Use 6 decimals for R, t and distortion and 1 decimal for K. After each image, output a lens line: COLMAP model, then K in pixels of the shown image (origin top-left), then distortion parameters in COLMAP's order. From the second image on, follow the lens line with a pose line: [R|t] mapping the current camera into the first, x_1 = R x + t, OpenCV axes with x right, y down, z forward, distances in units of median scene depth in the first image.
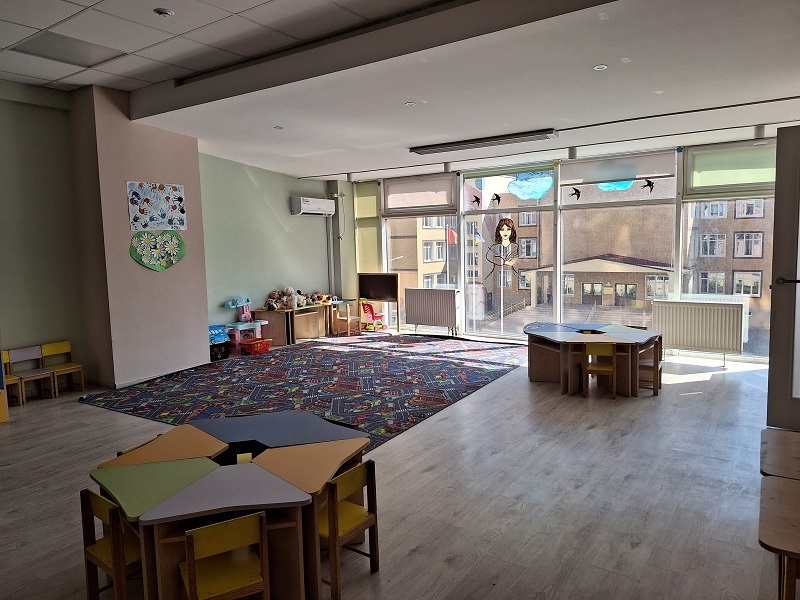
lens RADIAL K [[559.5, 0, 401.4], [0, 559.5, 294.5], [0, 0, 1]] dist [0.035106, -0.006757]
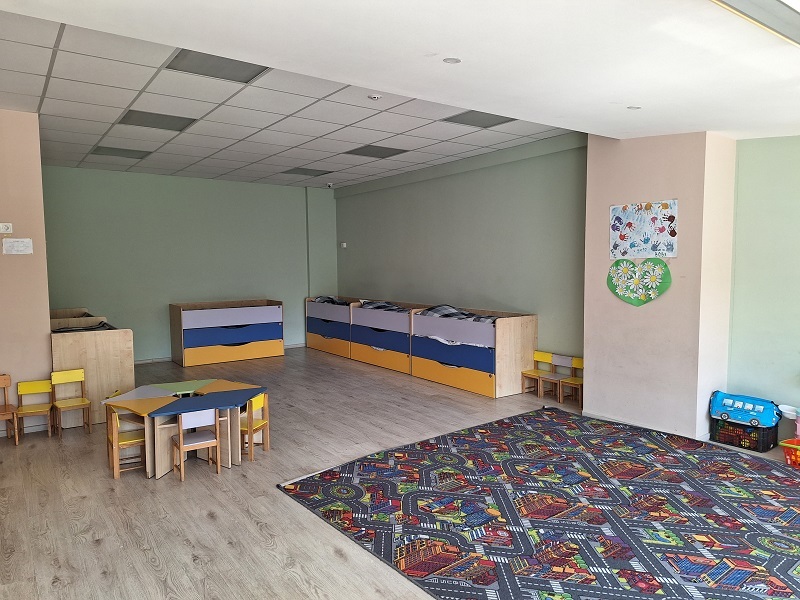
lens RADIAL K [[559.5, 0, 404.9], [0, 559.5, 302.2], [0, 0, 1]] dist [0.035106, -0.006757]
pose [[-0.337367, 0.094878, -0.936580, 0.512453], [-0.076362, 0.988871, 0.127682, -0.133244], [0.938271, 0.114595, -0.326367, 0.978543]]
